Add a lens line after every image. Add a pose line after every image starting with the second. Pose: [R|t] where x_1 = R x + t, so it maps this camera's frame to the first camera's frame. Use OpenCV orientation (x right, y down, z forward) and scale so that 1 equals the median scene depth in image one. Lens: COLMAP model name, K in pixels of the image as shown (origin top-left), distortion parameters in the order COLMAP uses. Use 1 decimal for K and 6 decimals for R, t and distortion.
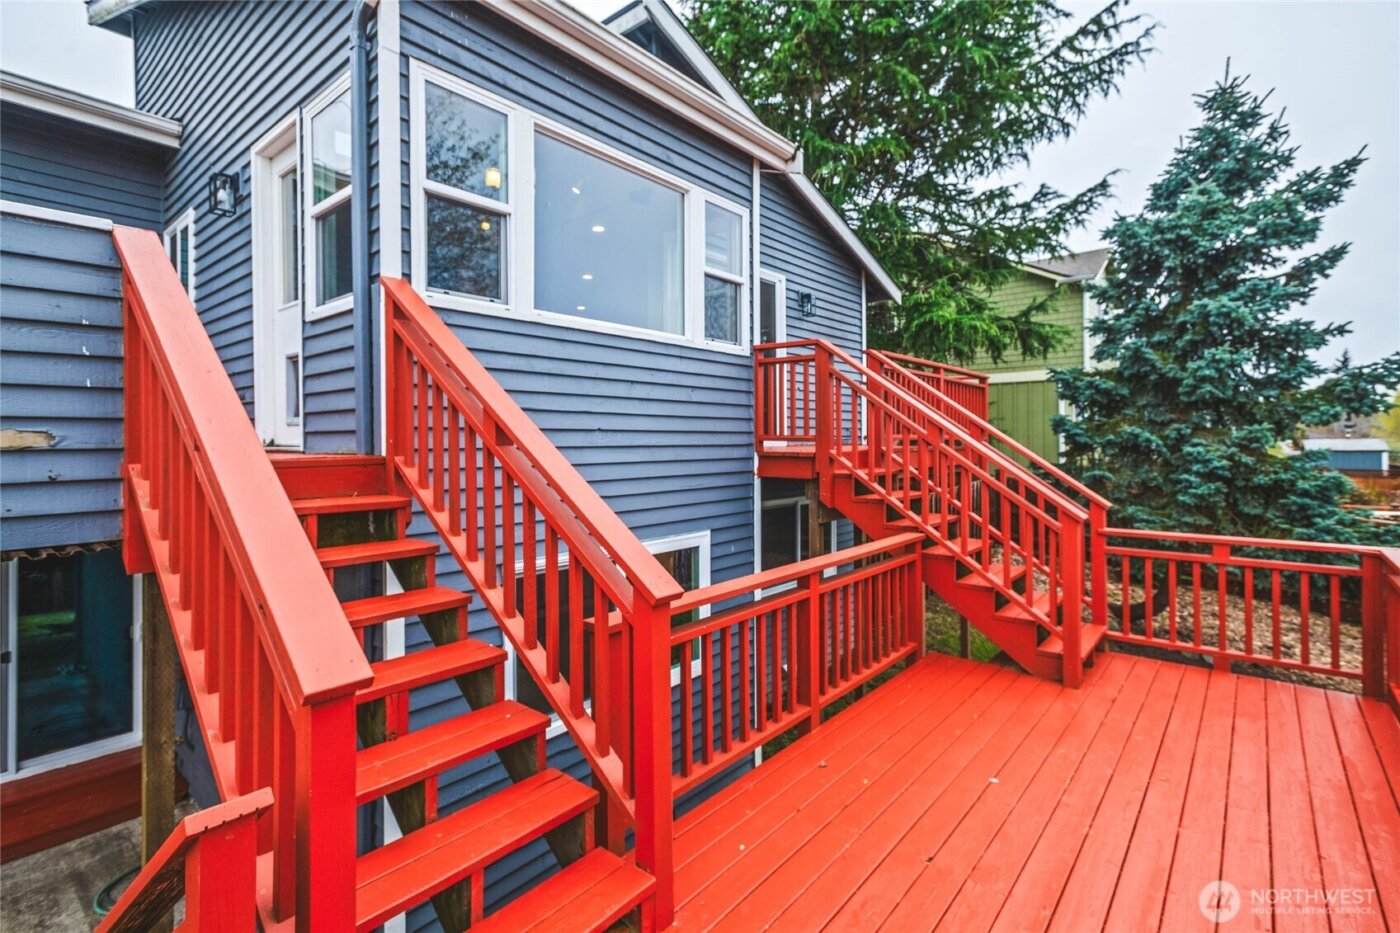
lens RADIAL K [[669.7, 0, 697.9], [0, 669.7, 457.4], [0, 0, 1]] dist [0.023825, 0.000608]
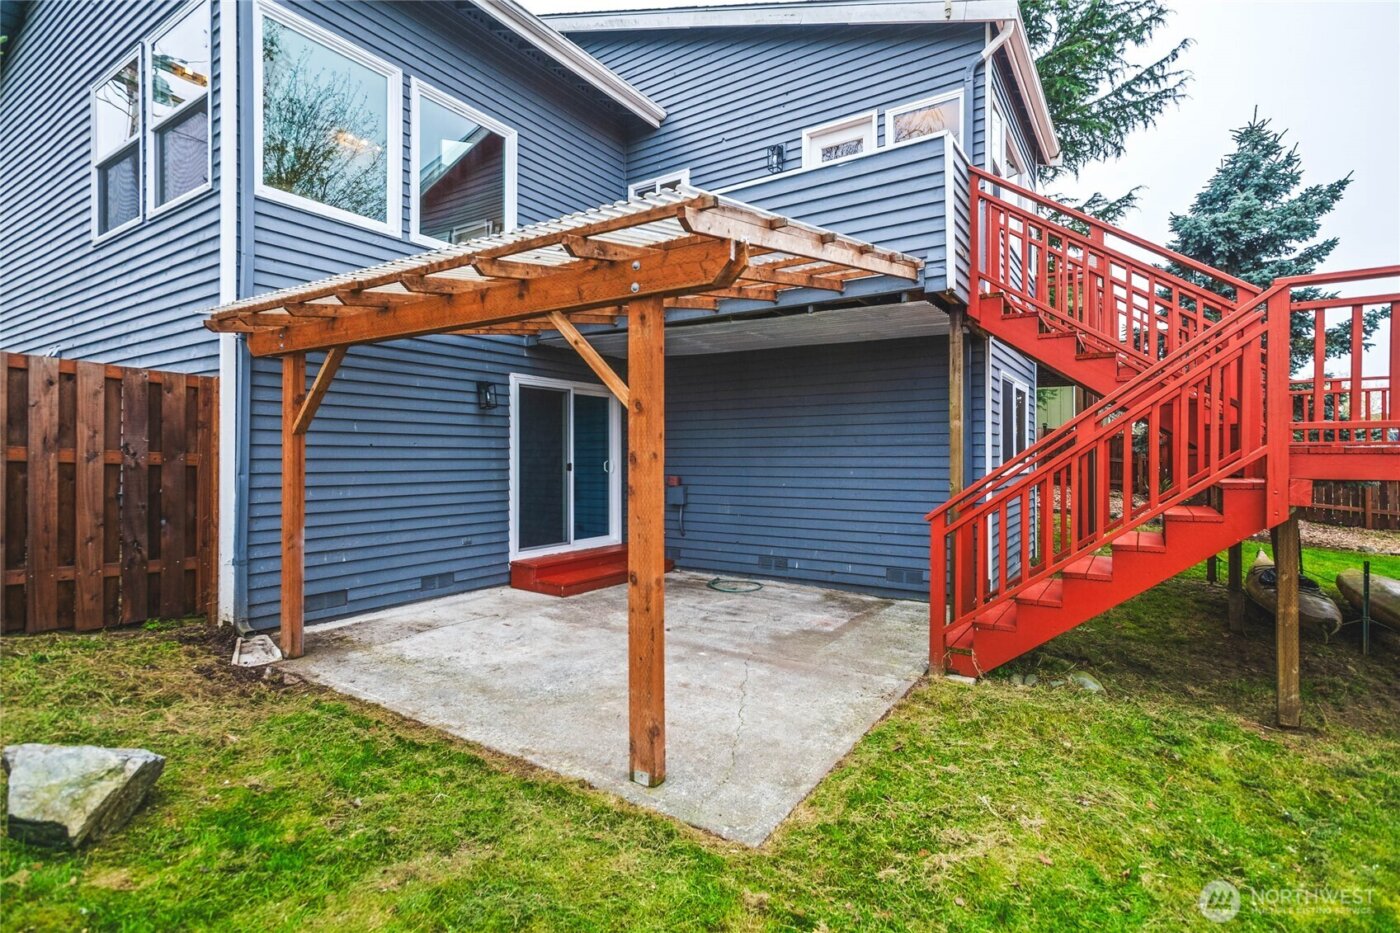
lens RADIAL K [[669.7, 0, 697.7], [0, 669.7, 469.5], [0, 0, 1]] dist [0.023825, 0.000608]
pose [[0.993507, 0.005461, 0.113644, -0.526052], [-0.005631, 0.999983, 0.001180, 0.172247], [-0.113635, -0.001812, 0.993521, -0.274515]]
